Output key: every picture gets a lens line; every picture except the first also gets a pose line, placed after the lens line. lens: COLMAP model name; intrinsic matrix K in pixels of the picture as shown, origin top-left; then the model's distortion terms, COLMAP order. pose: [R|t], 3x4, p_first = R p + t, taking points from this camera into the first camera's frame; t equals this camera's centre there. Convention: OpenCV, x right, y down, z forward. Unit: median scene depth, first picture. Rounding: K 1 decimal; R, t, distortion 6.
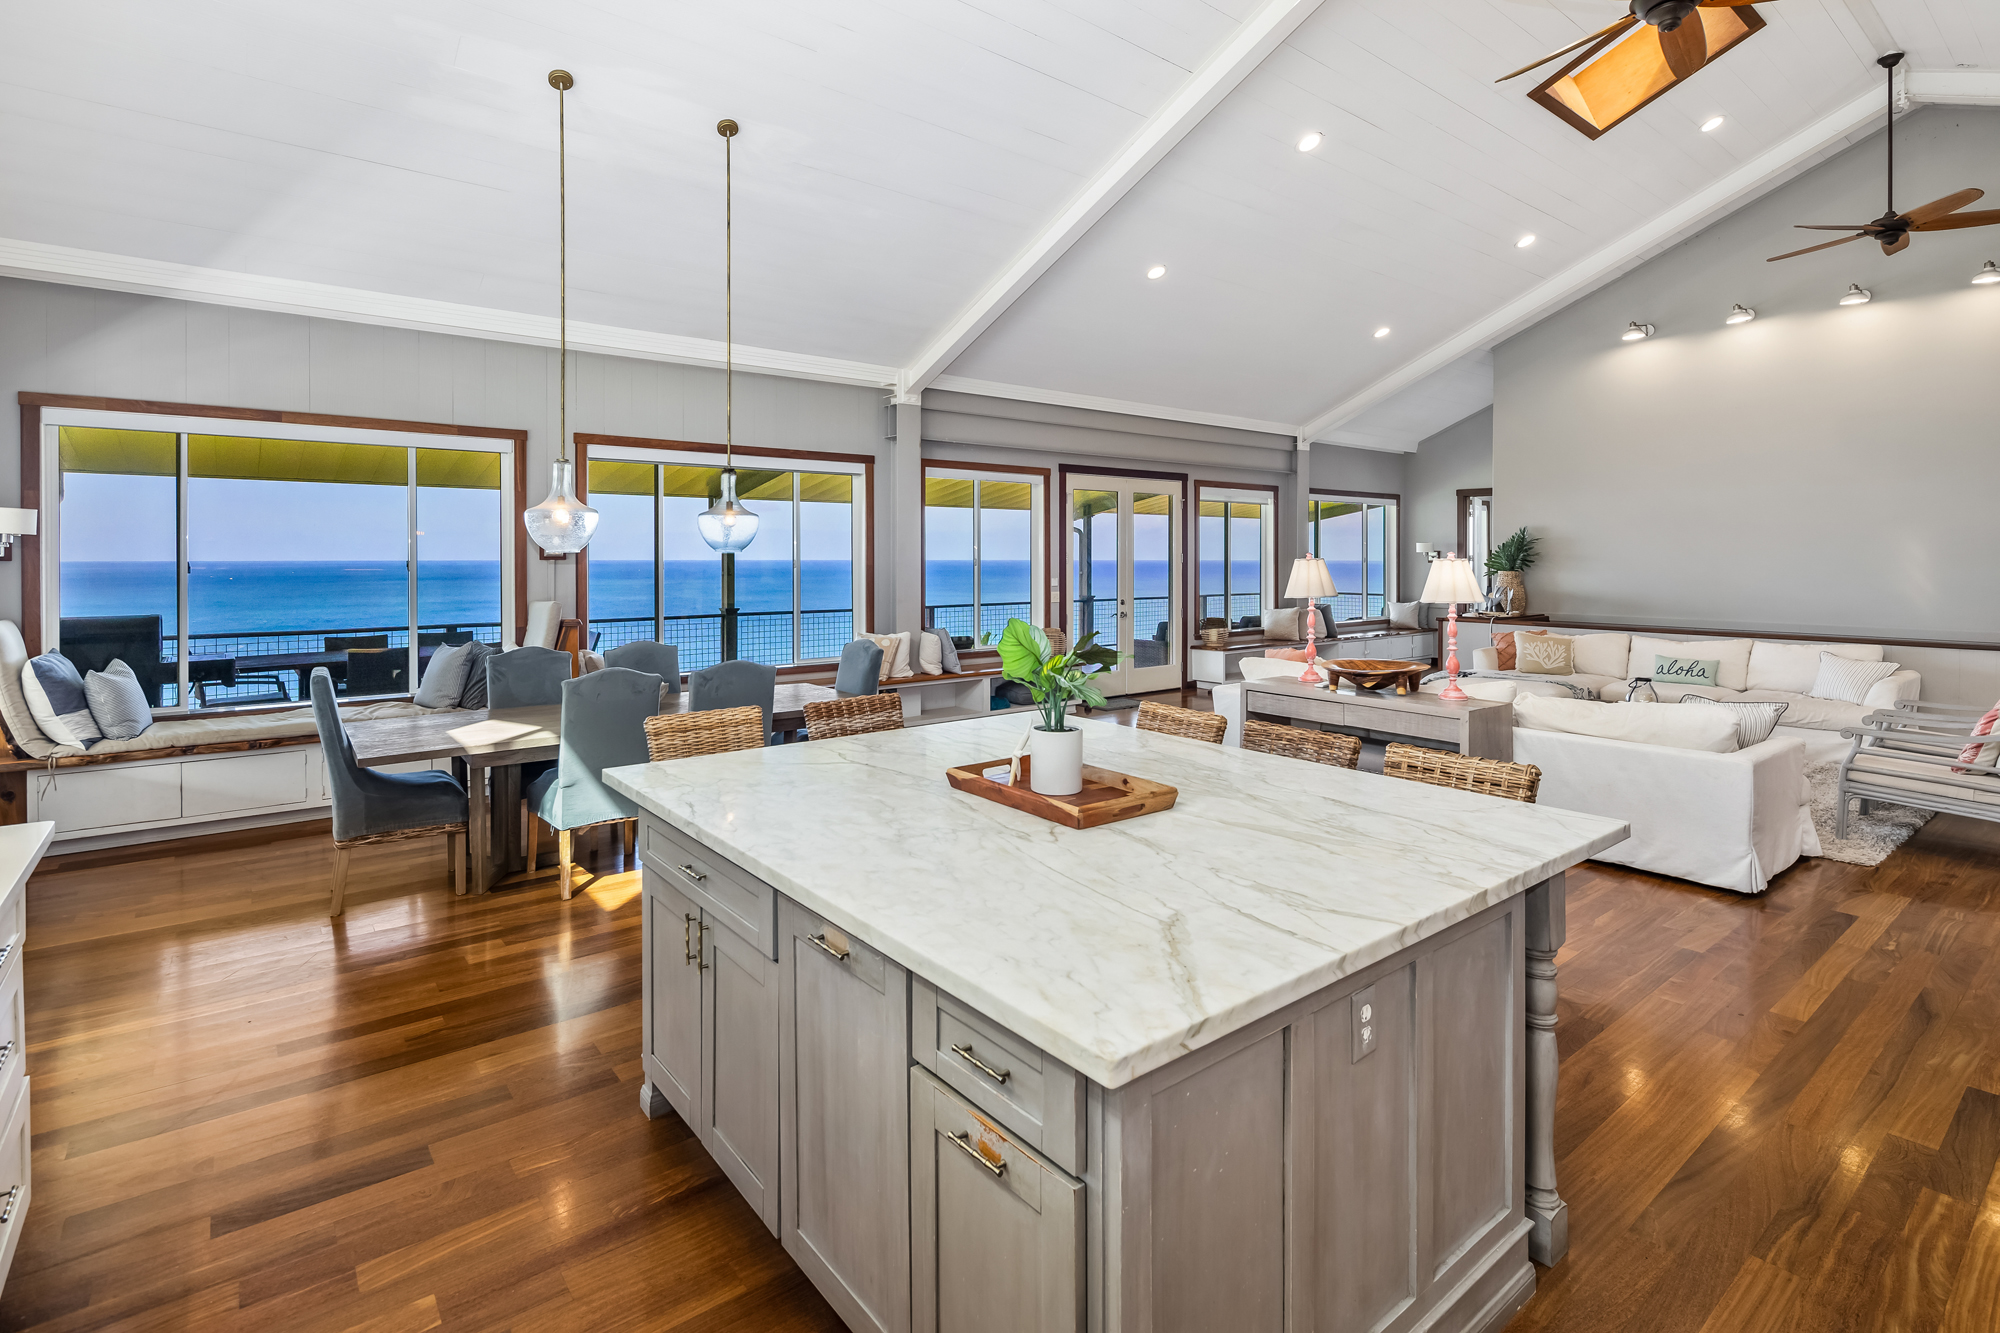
lens RADIAL K [[962.0, 0, 995.5], [0, 962.0, 561.0], [0, 0, 1]] dist [-0.000190, -0.001267]
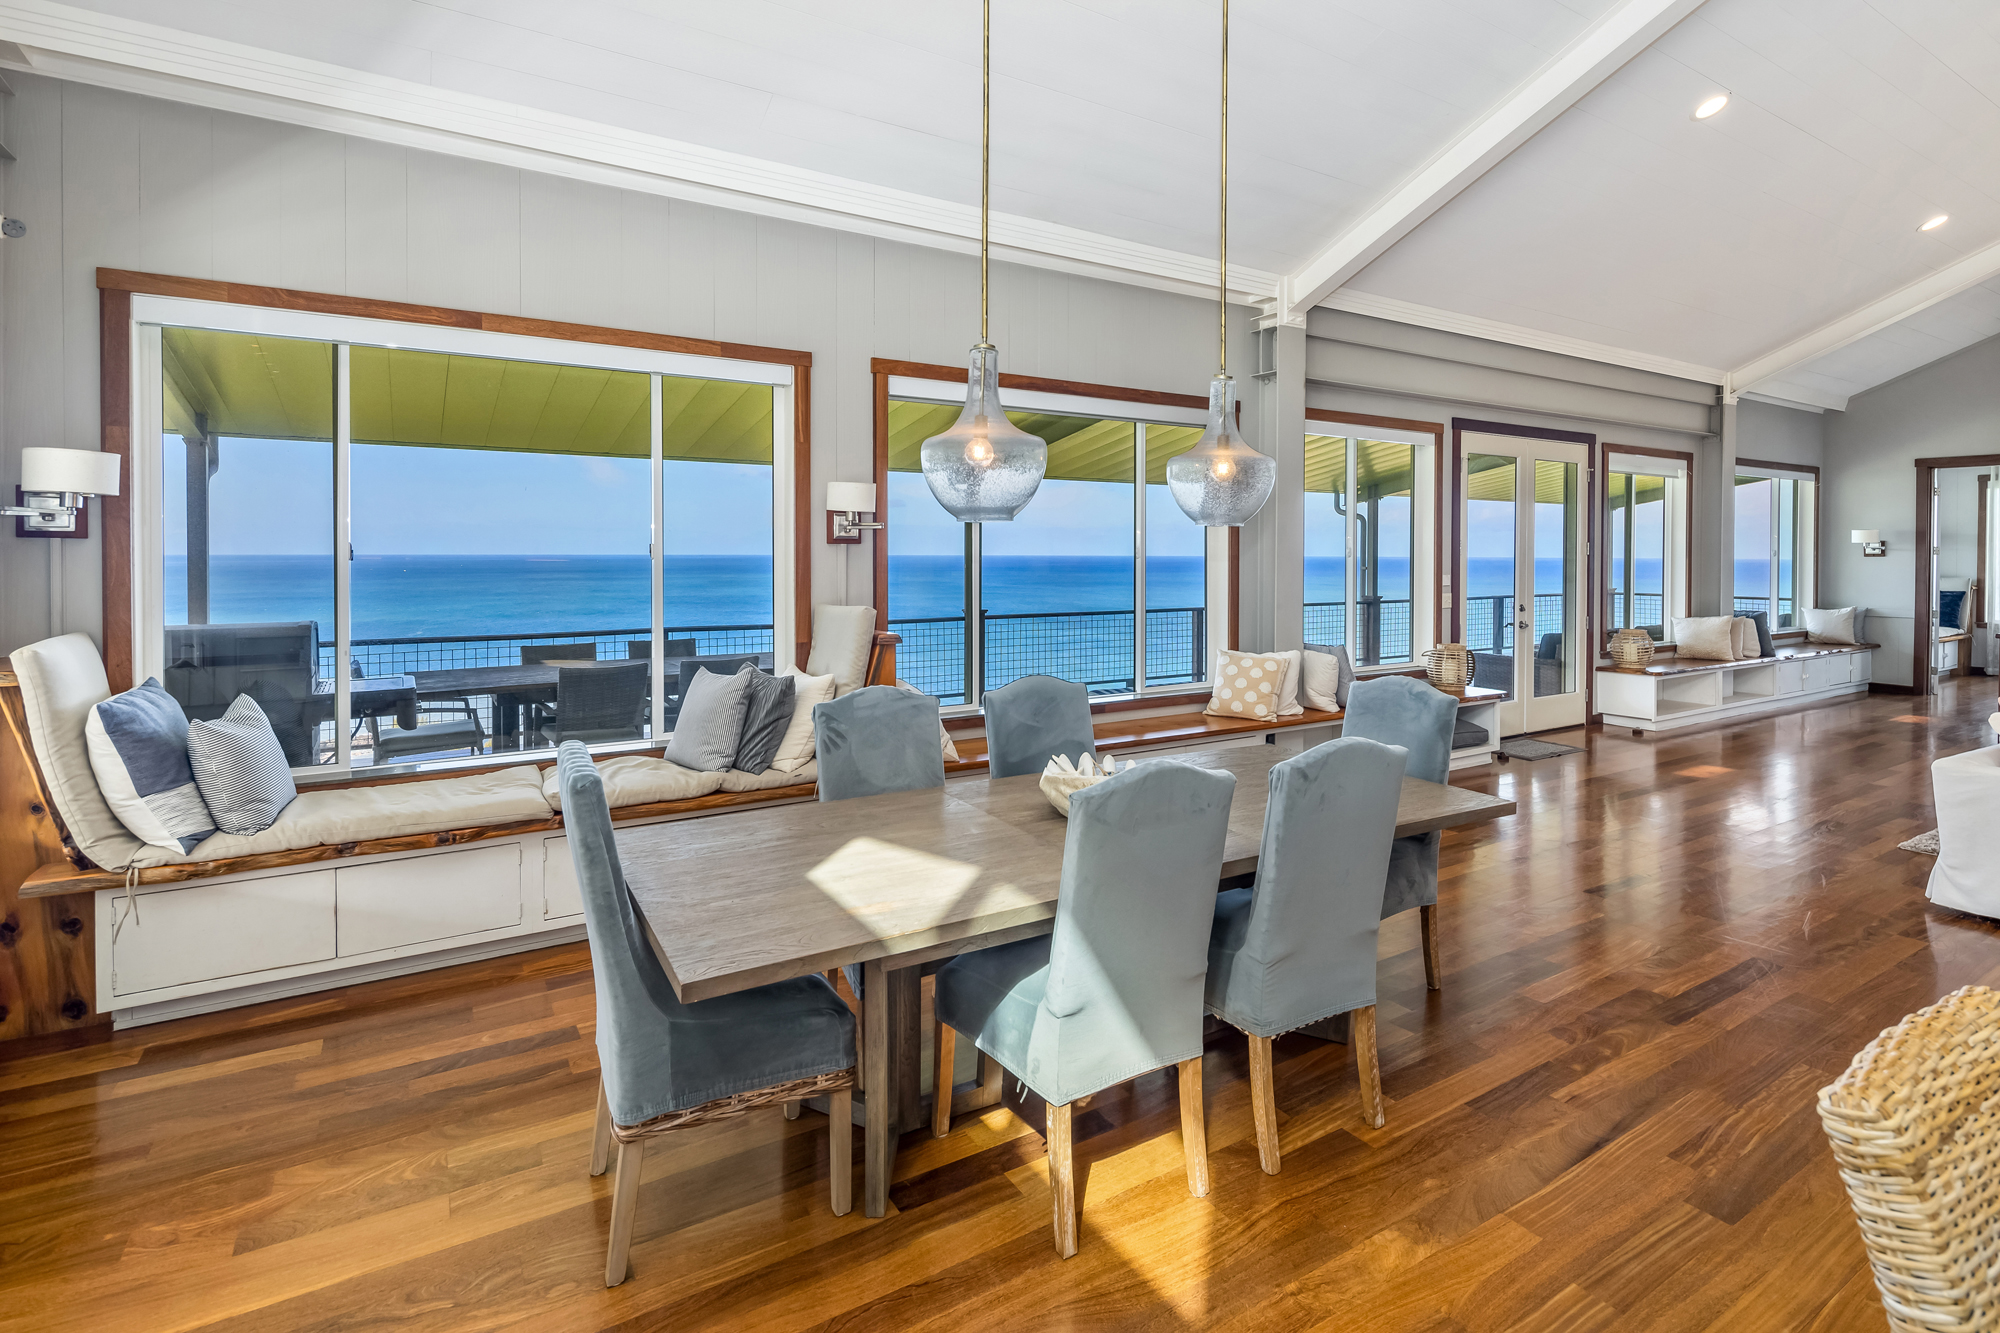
lens RADIAL K [[962.0, 0, 995.5], [0, 962.0, 561.0], [0, 0, 1]] dist [-0.000190, -0.001267]
pose [[0.992458, 0.003038, -0.122551, -0.222466], [-0.002576, 0.999989, 0.003926, 0.006530], [0.122561, -0.003580, 0.992454, 0.278109]]
